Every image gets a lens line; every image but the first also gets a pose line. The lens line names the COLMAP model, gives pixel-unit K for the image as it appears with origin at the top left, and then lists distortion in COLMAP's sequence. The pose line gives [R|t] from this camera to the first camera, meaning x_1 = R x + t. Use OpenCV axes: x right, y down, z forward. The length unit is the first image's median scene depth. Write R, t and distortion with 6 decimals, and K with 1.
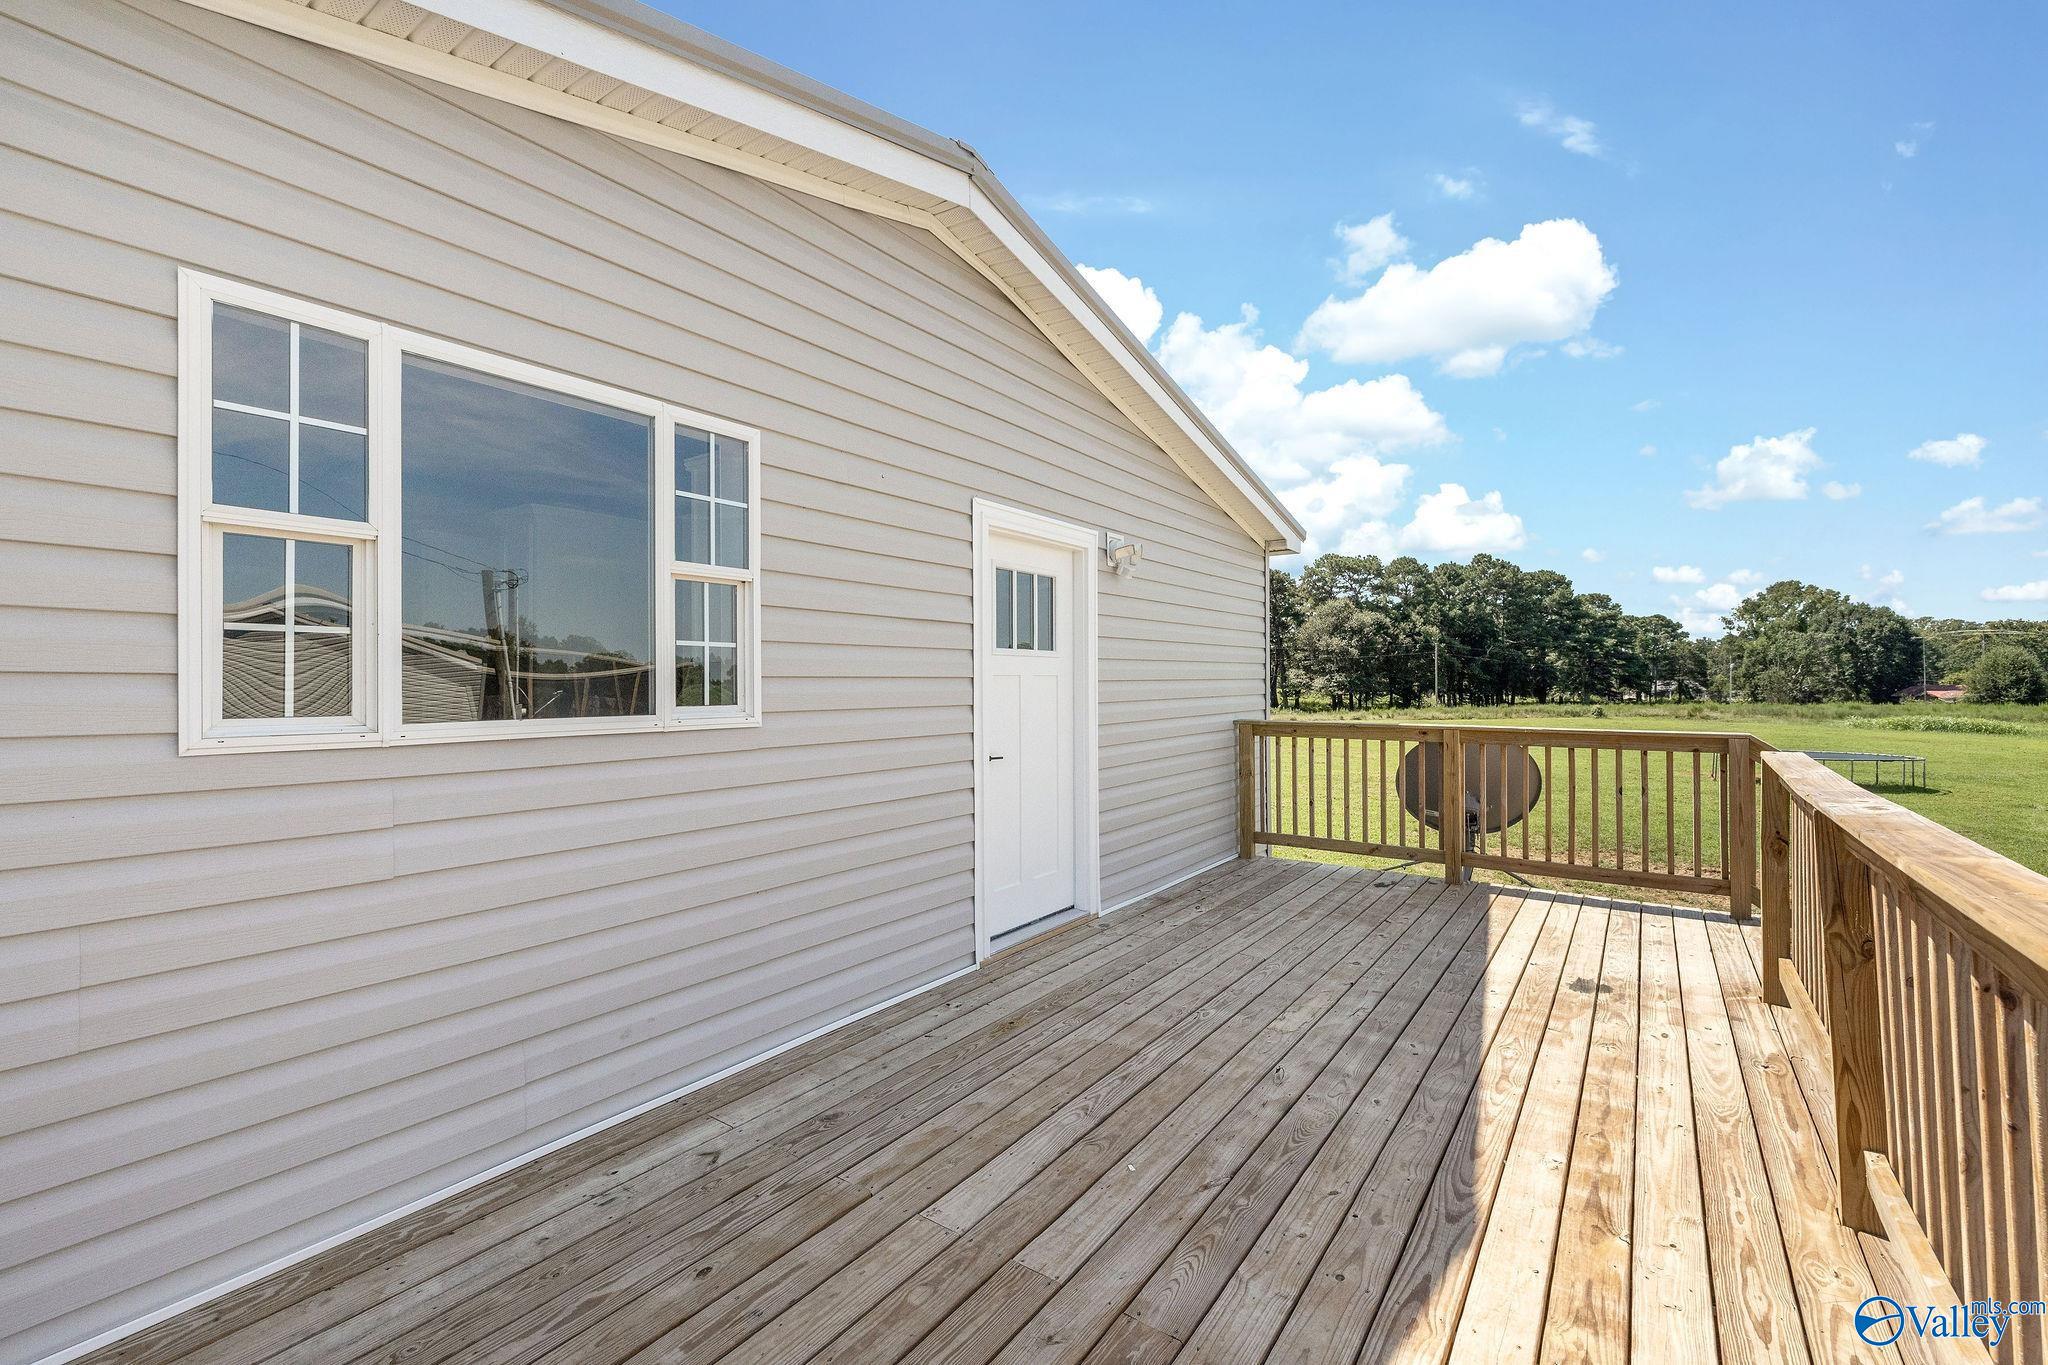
lens RADIAL K [[863.4, 0, 1019.8], [0, 863.4, 678.9], [0, 0, 1]] dist [0.001394, 0.000232]
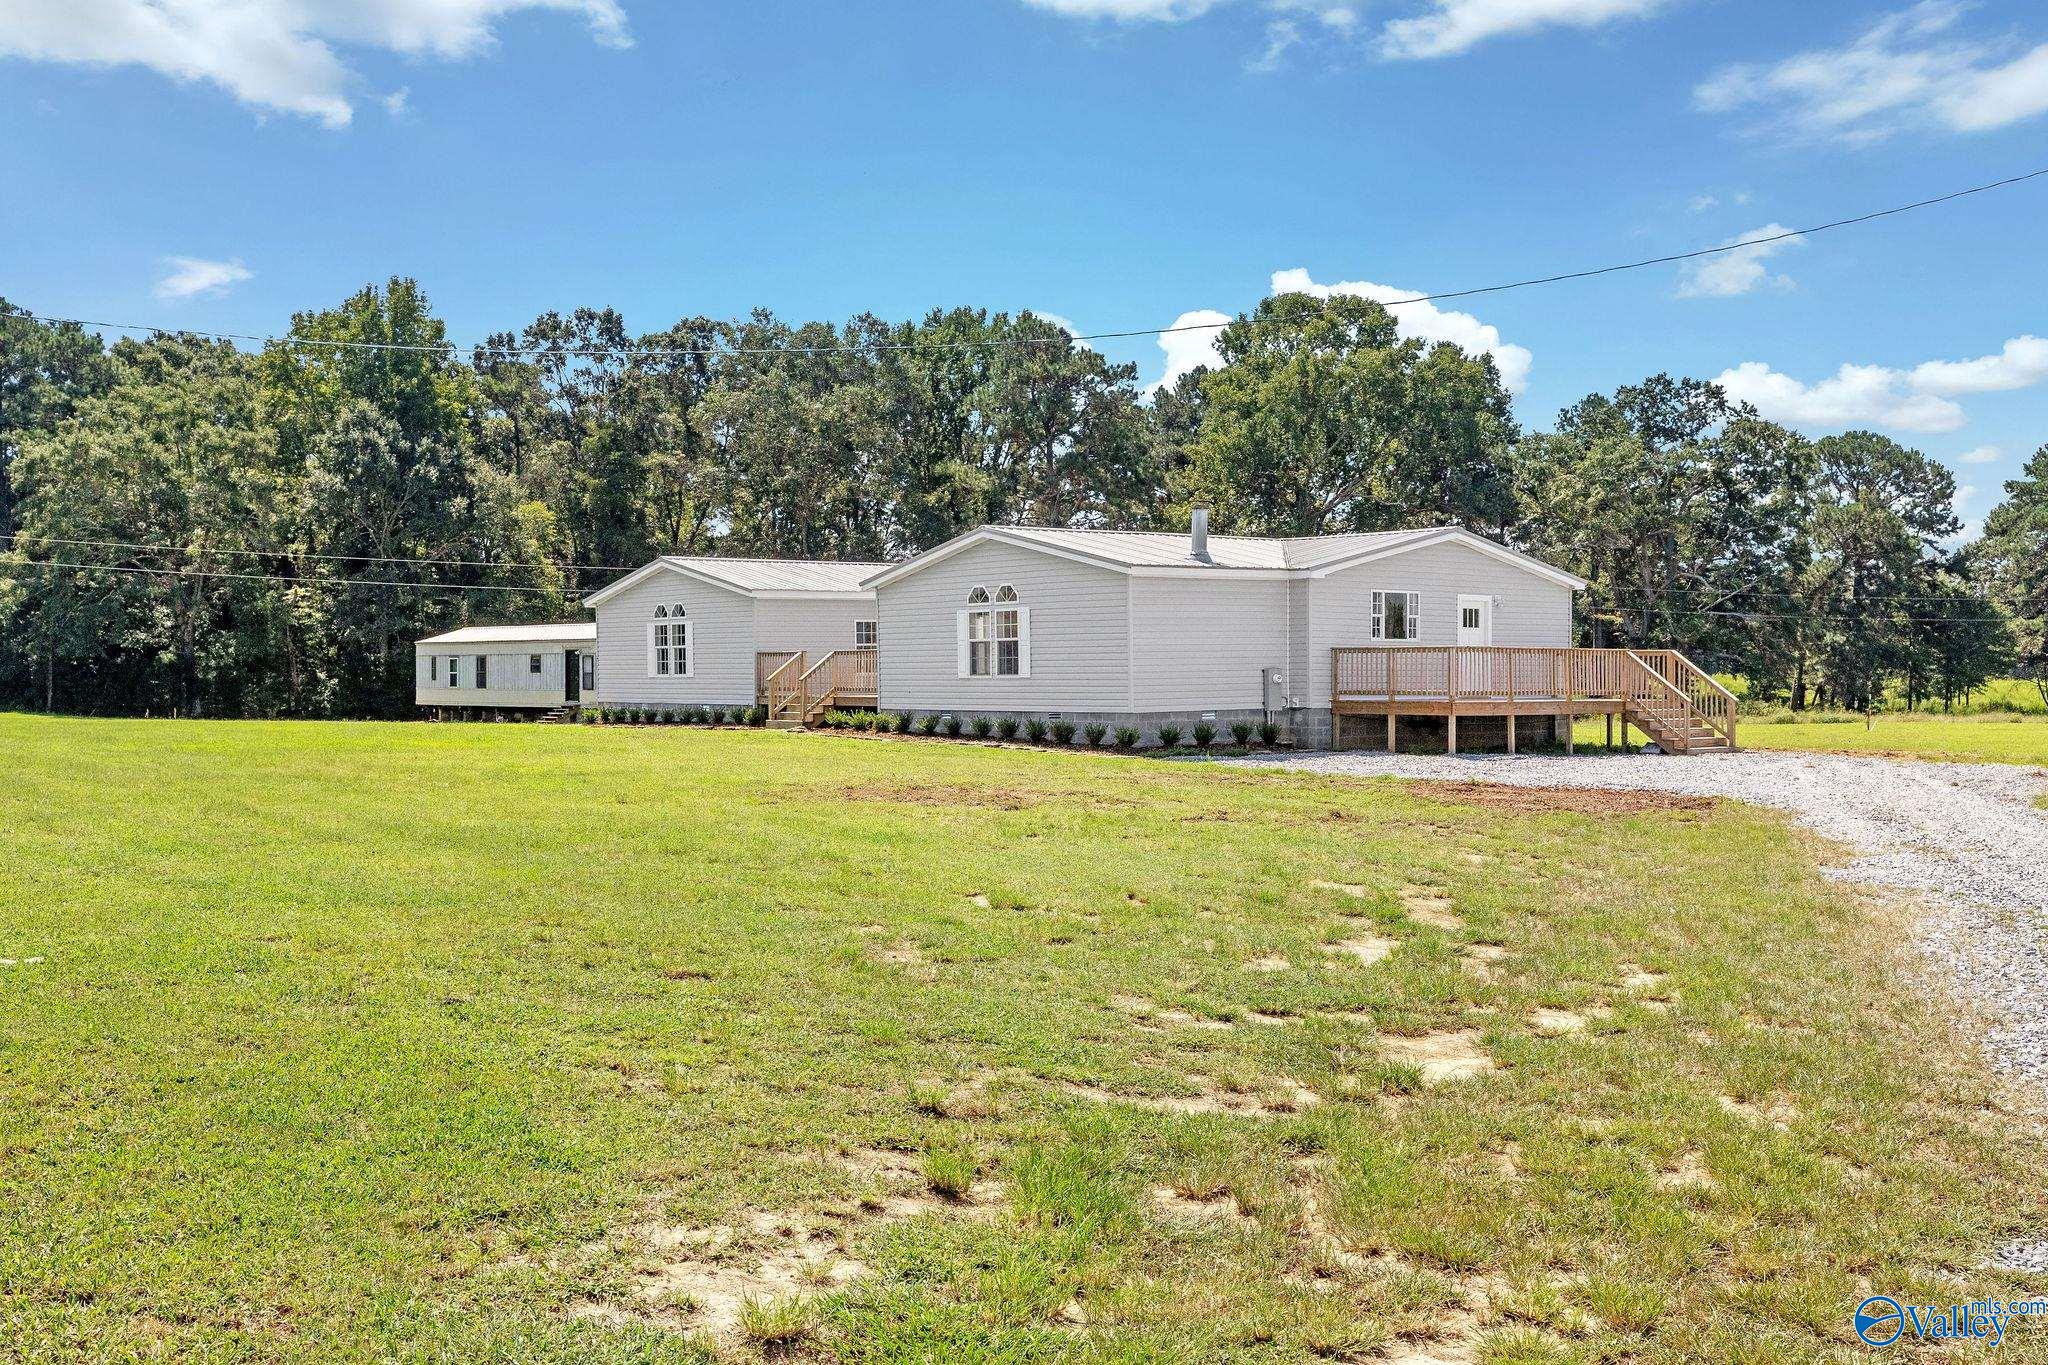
lens RADIAL K [[1981.2, 0, 1010.0], [0, 1981.2, 685.5], [0, 0, 1]] dist [-0.001232, 0.003674]
pose [[0.960198, 0.008862, -0.279179, 0.017419], [-0.005423, 0.999900, 0.013089, 0.004271], [0.279267, -0.011055, 0.960150, -0.281912]]
